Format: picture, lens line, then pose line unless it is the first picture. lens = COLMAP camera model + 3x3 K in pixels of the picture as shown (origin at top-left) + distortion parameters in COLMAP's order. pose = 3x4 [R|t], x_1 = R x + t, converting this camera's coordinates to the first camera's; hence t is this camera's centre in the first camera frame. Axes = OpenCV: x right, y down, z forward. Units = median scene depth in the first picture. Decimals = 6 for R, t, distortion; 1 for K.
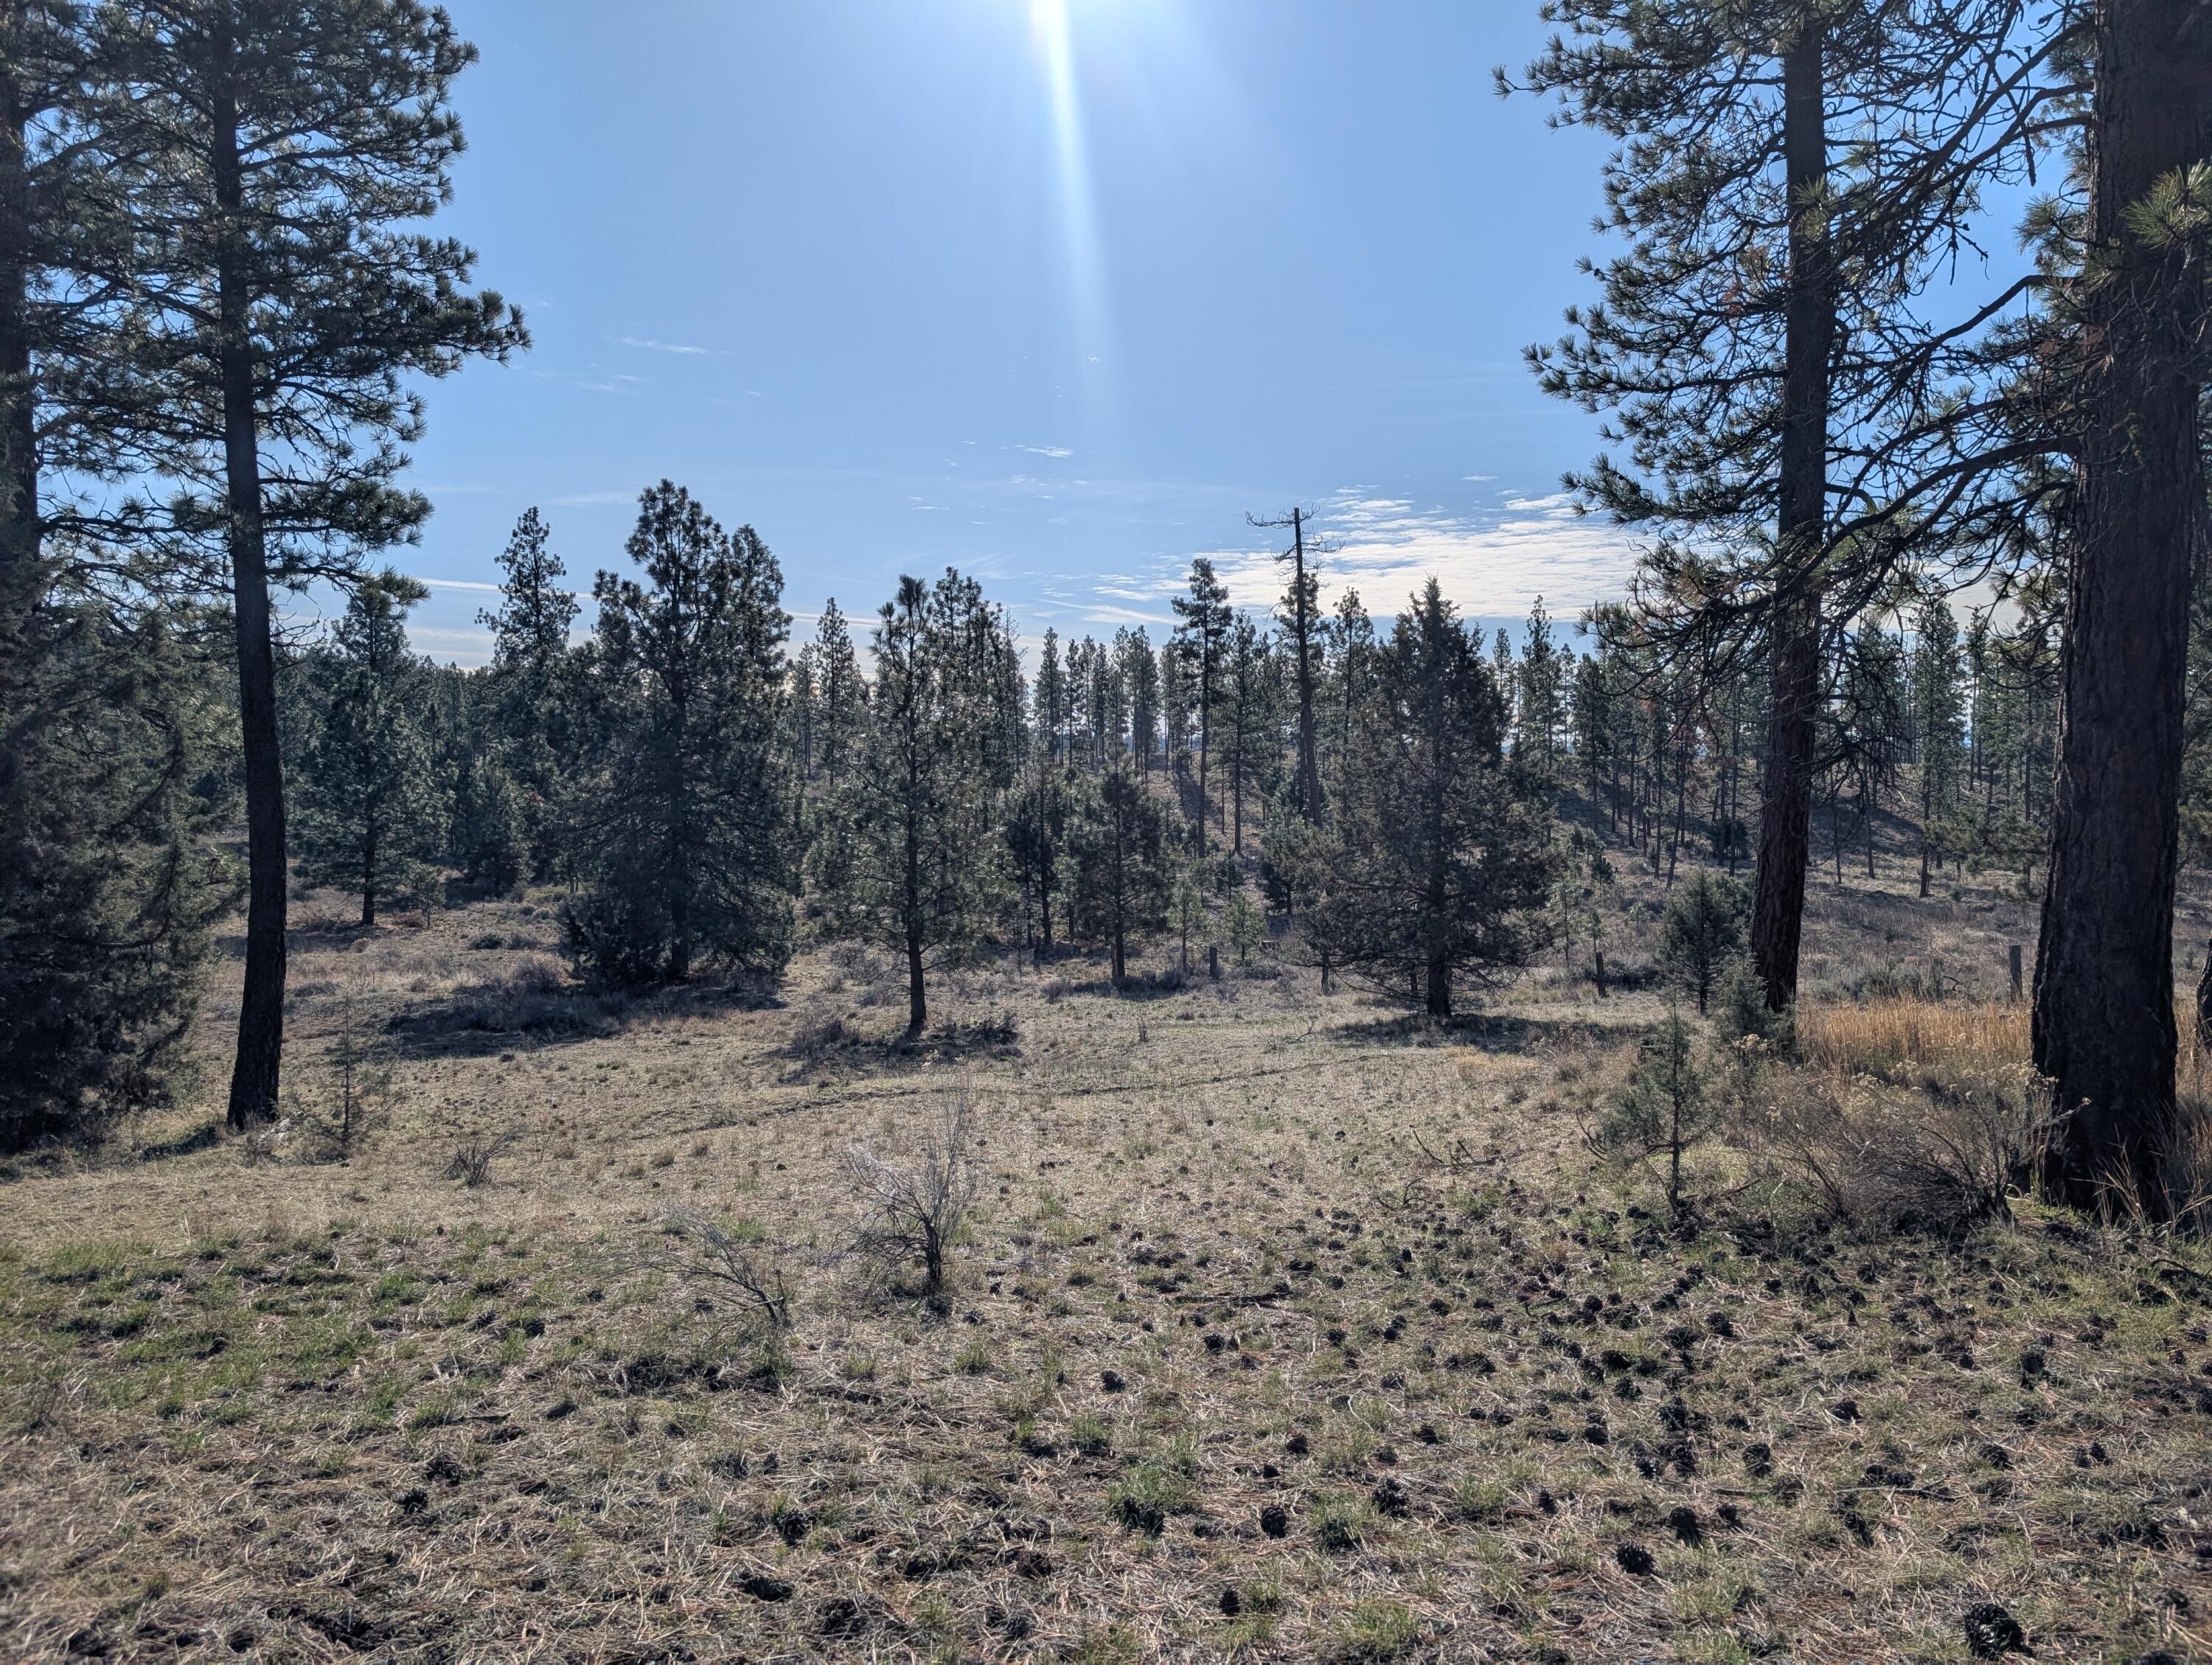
lens RADIAL K [[1575.9, 0, 1110.0], [0, 1575.9, 829.7], [0, 0, 1]] dist [0.025624, -0.021592]
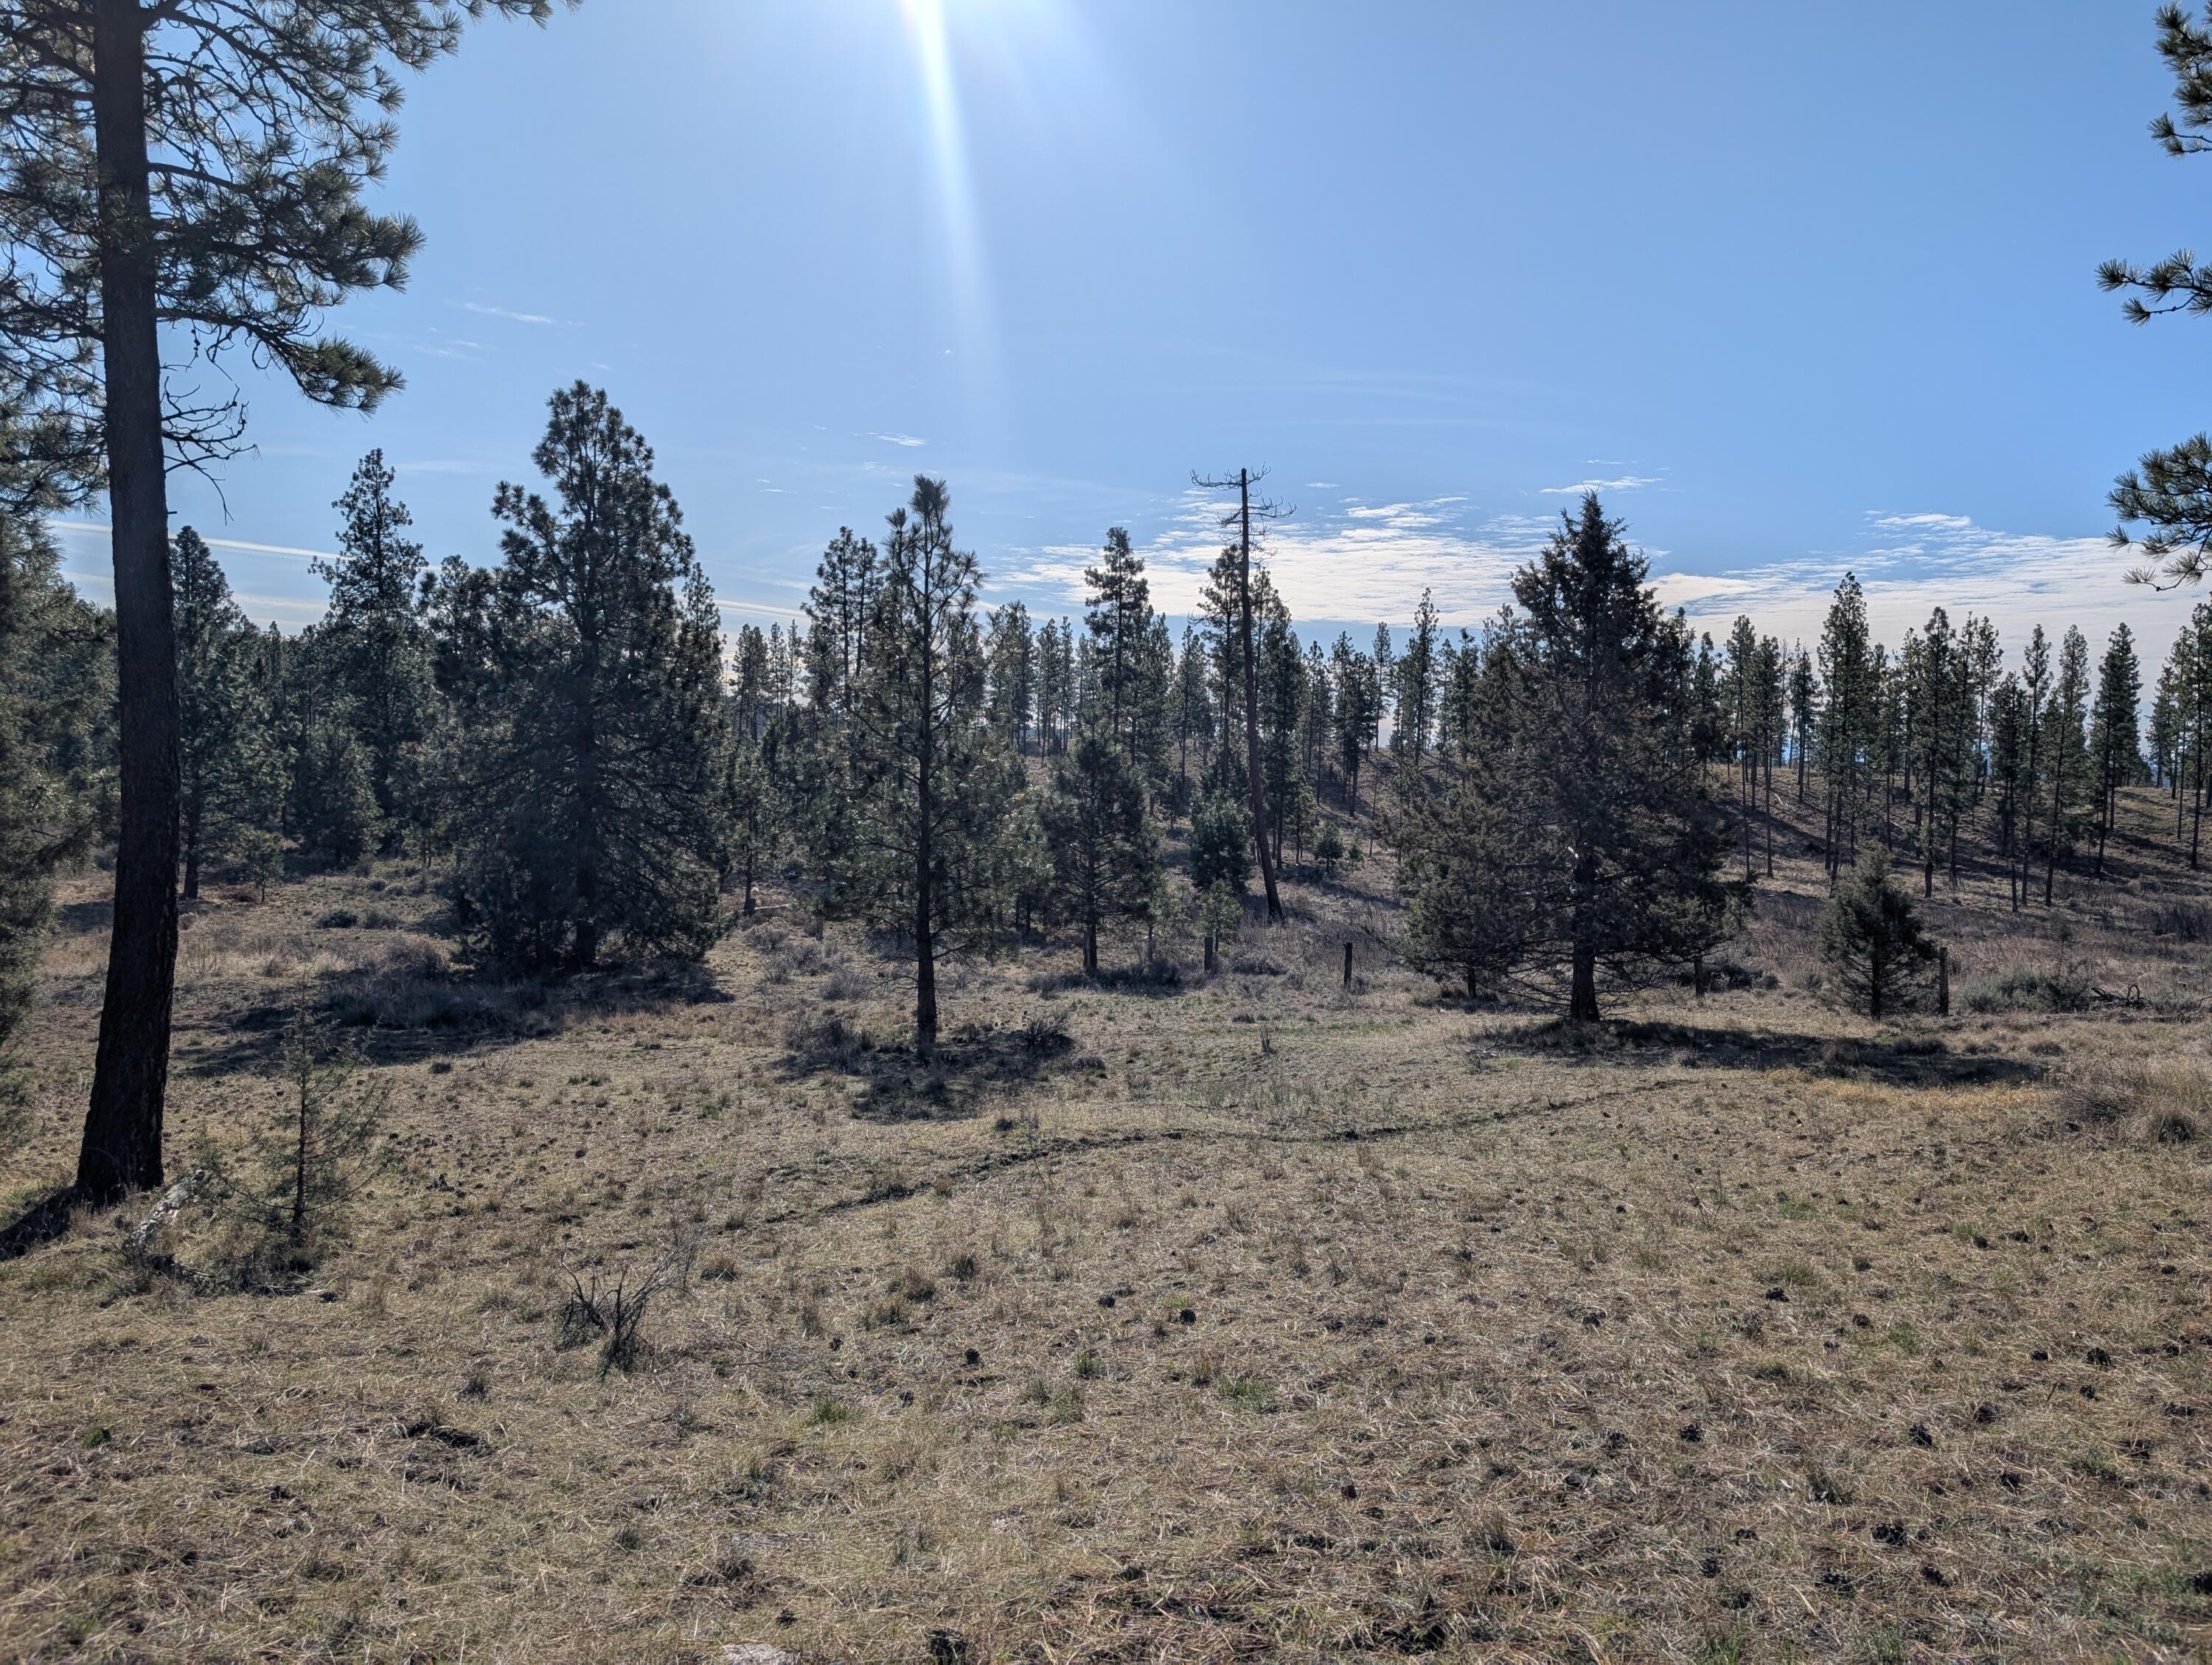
lens RADIAL K [[1575.9, 0, 1095.8], [0, 1575.9, 826.9], [0, 0, 1]] dist [0.025624, -0.021592]
pose [[0.995556, 0.021362, 0.091715, -0.062498], [-0.021660, 0.999763, 0.002249, 0.009532], [-0.091645, -0.004225, 0.995783, 0.098335]]
